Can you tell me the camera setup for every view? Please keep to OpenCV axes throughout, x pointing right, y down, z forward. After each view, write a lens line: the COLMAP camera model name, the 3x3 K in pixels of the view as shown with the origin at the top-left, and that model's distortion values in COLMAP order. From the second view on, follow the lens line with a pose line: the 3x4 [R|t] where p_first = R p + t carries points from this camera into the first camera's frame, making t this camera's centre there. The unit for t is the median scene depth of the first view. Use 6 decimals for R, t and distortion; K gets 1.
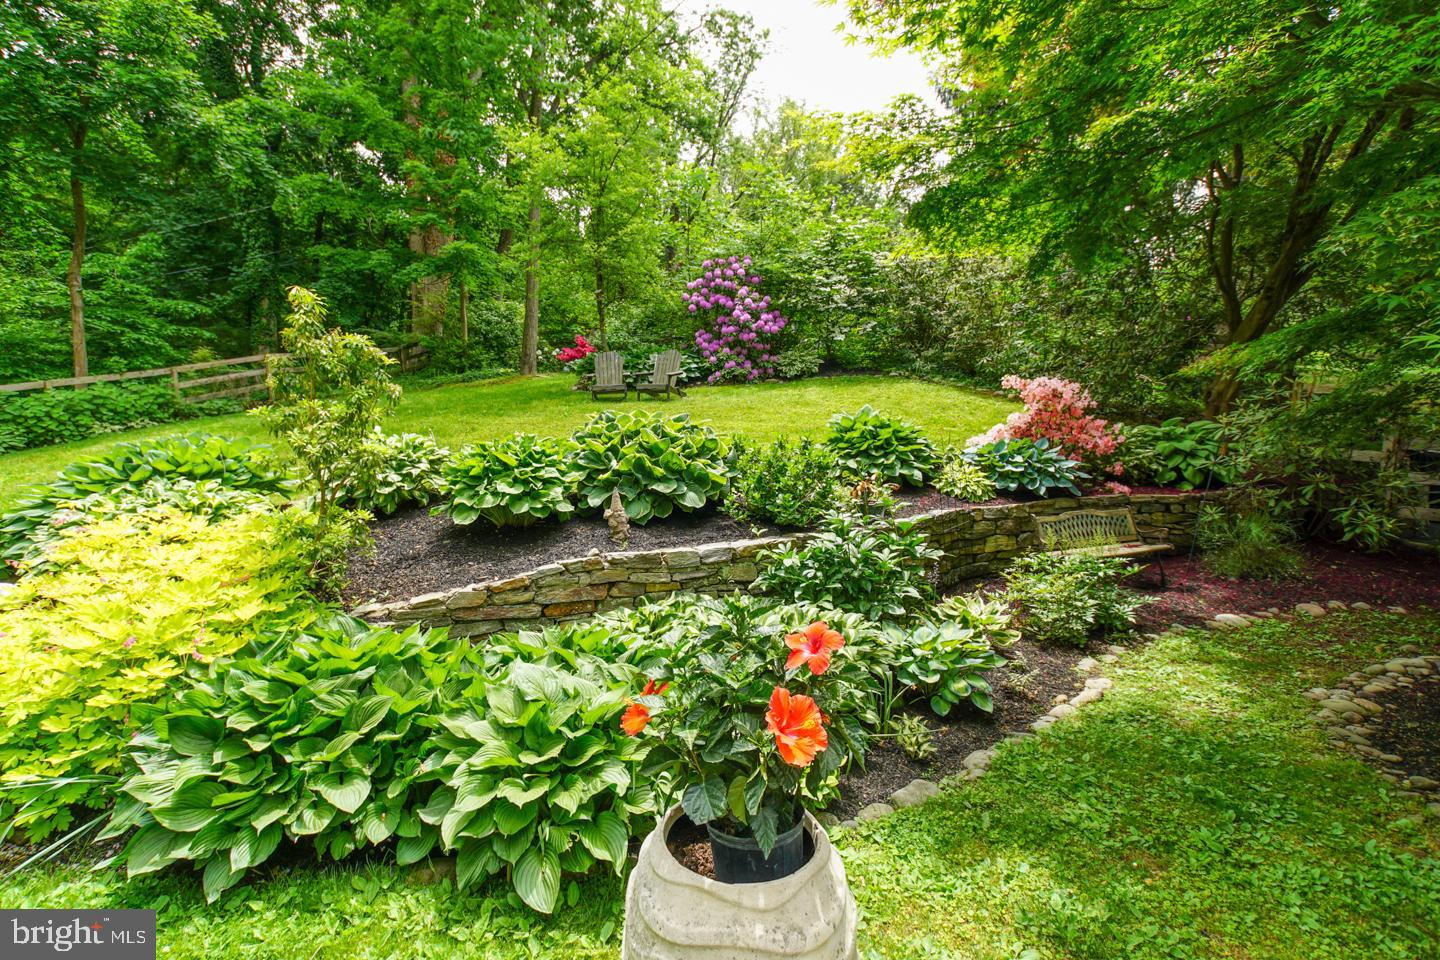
lens RADIAL K [[676.1, 0, 700.2], [0, 676.1, 483.7], [0, 0, 1]] dist [-0.011032, 0.018841]
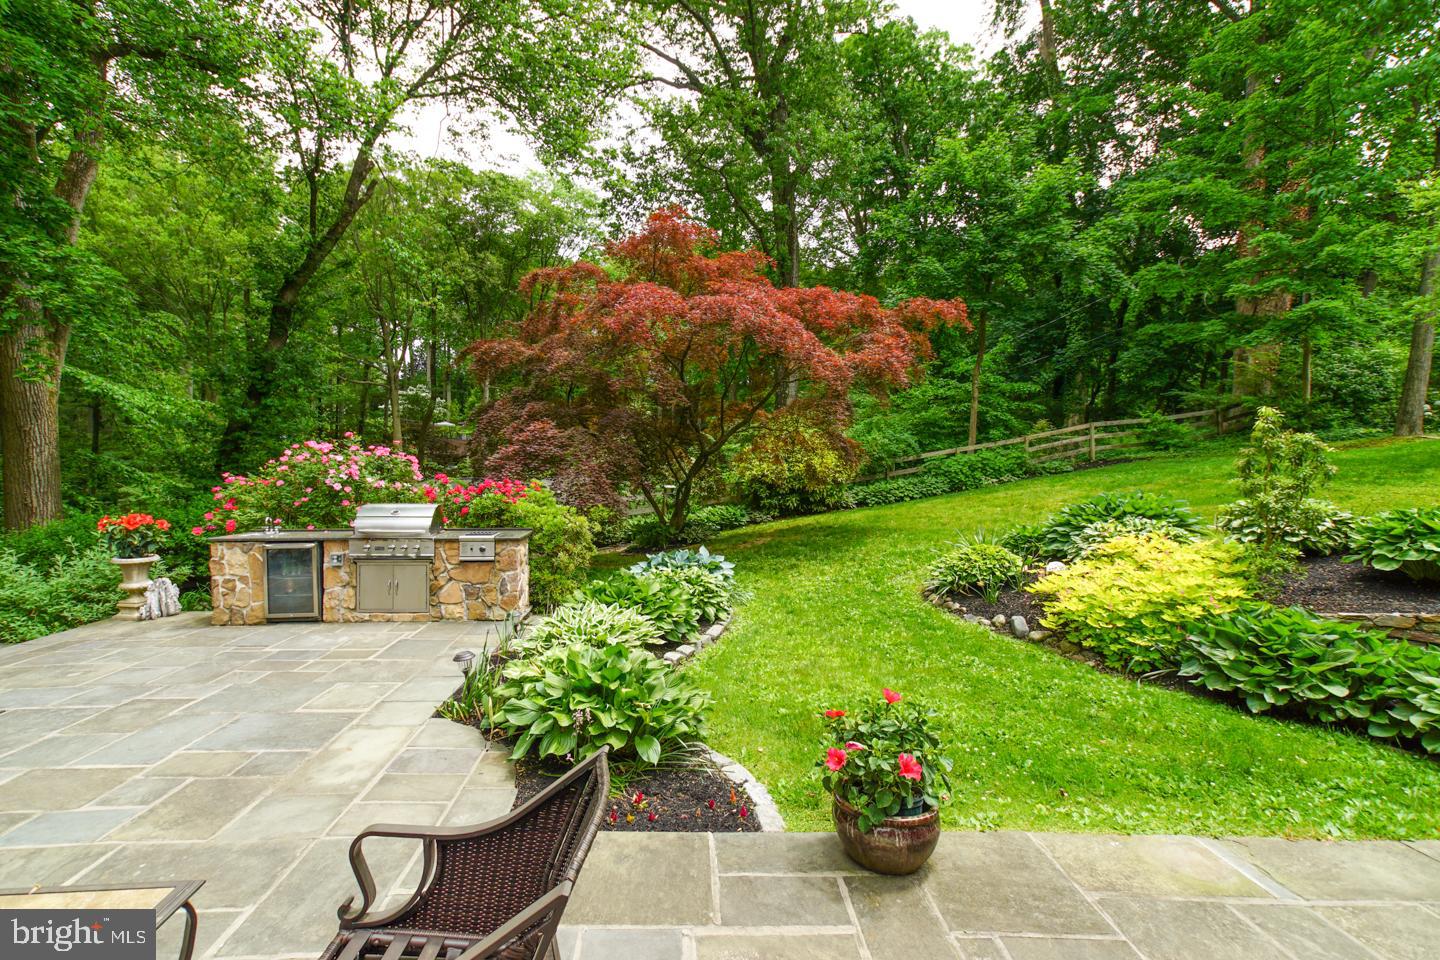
lens RADIAL K [[676.1, 0, 699.6], [0, 676.1, 478.4], [0, 0, 1]] dist [-0.011032, 0.018841]
pose [[0.518130, 0.034245, -0.854616, 0.029308], [-0.111467, 0.993380, -0.027774, 0.022500], [0.848007, 0.109652, 0.518517, -0.278195]]
